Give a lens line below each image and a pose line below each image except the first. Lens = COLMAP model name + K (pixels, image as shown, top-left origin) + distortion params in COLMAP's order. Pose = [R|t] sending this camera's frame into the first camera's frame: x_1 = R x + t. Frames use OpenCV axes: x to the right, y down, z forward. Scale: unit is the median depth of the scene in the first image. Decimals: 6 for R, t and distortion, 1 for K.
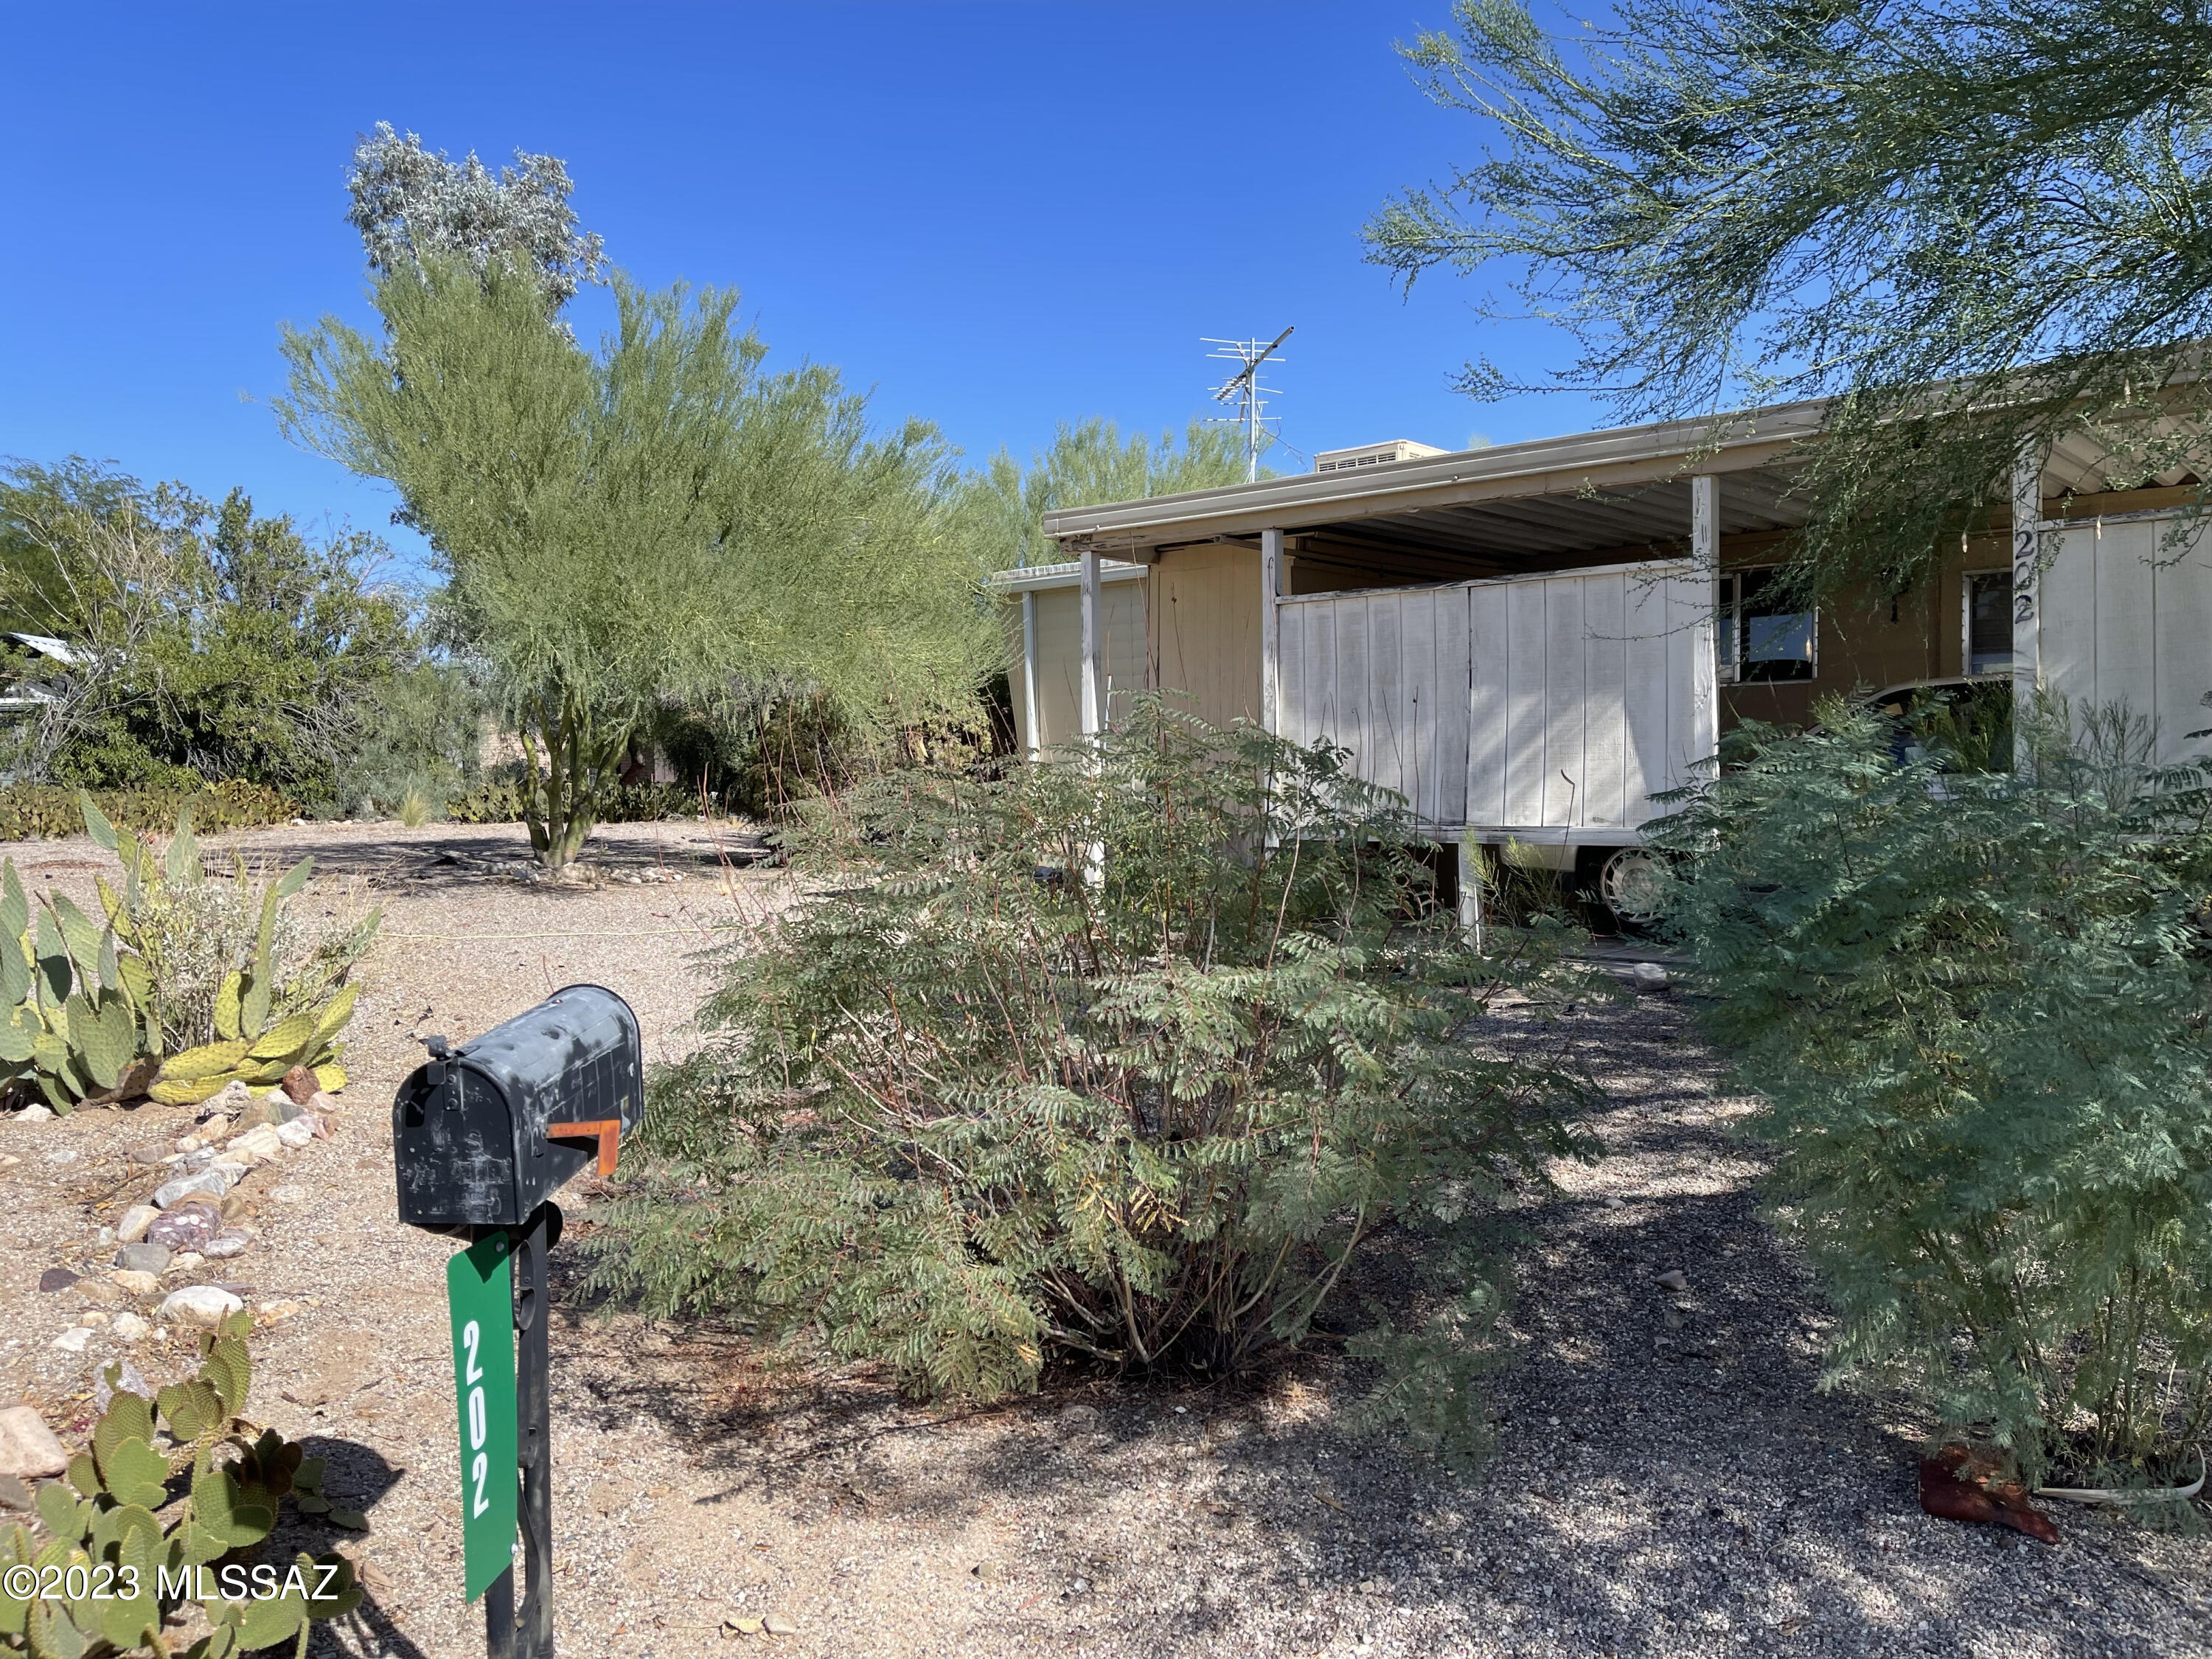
lens RADIAL K [[1696.4, 0, 1106.0], [0, 1696.4, 829.5], [0, 0, 1]] dist [0.144025, -0.174289]
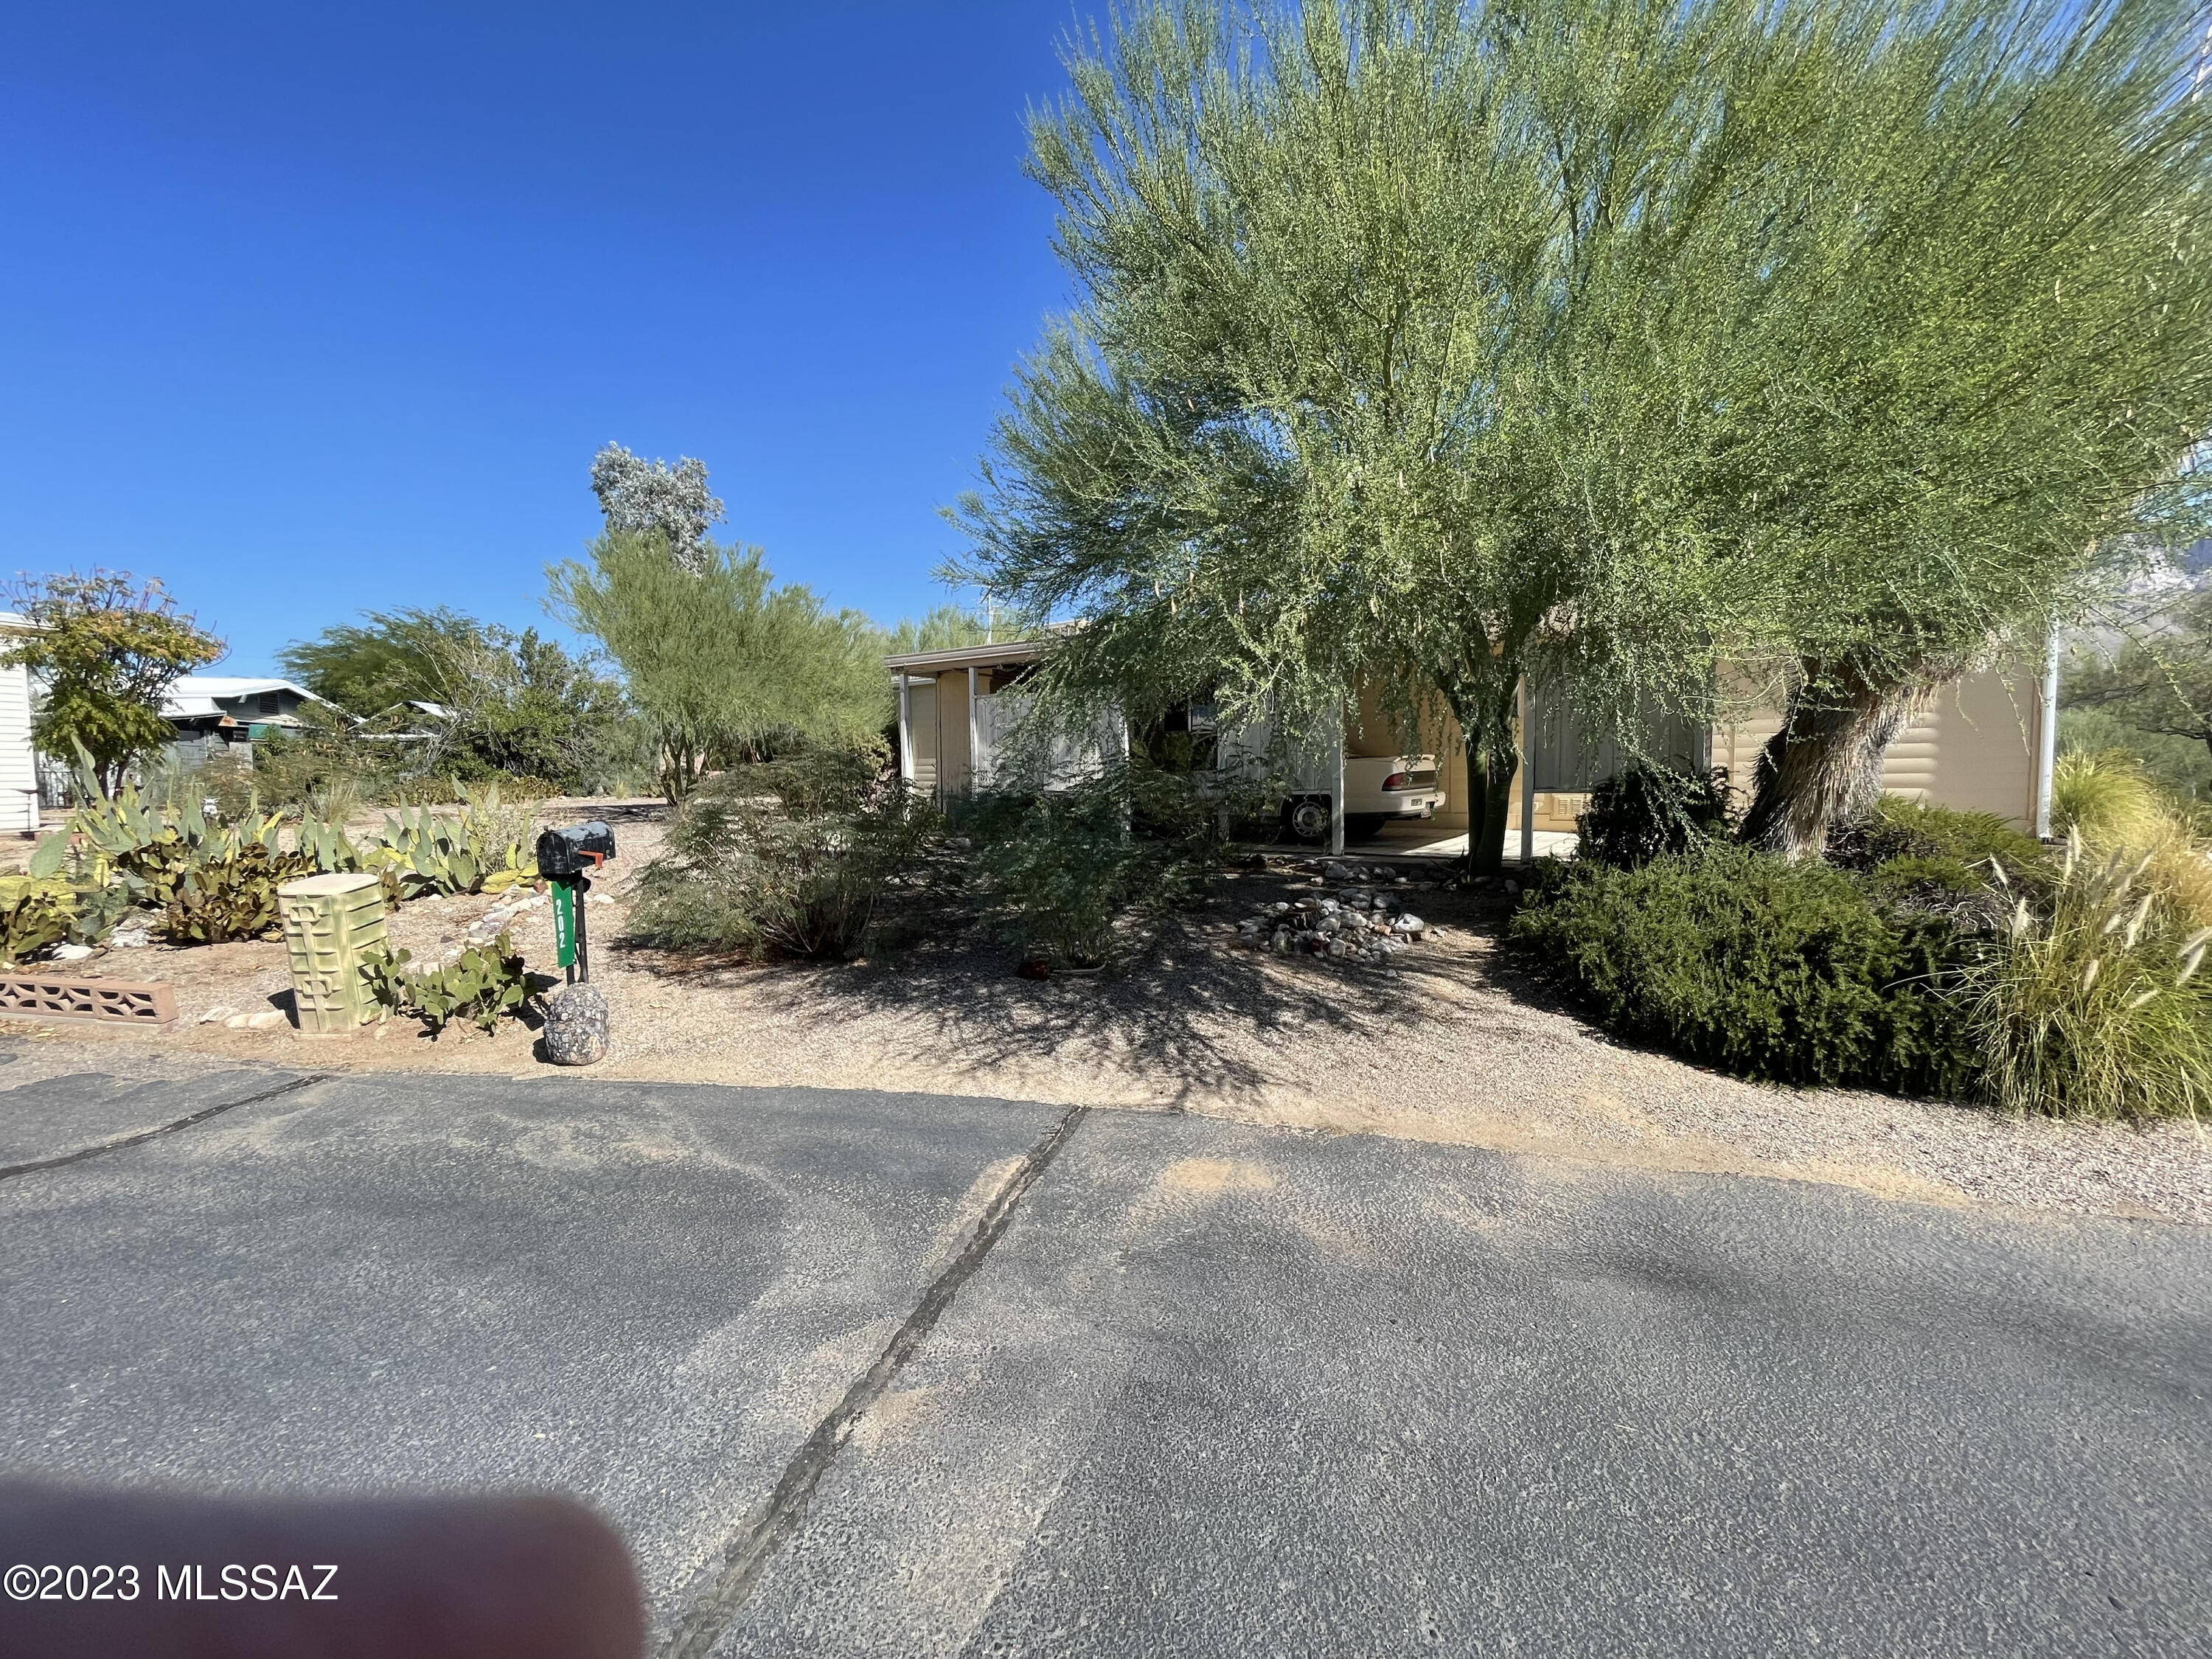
lens RADIAL K [[906.3, 0, 1107.4], [0, 906.3, 817.9], [0, 0, 1]] dist [-0.002307, -0.000096]
pose [[0.995126, -0.004794, 0.098497, 0.060163], [0.003272, 0.999873, 0.015602, 0.005896], [-0.098559, -0.015203, 0.995015, -0.105095]]
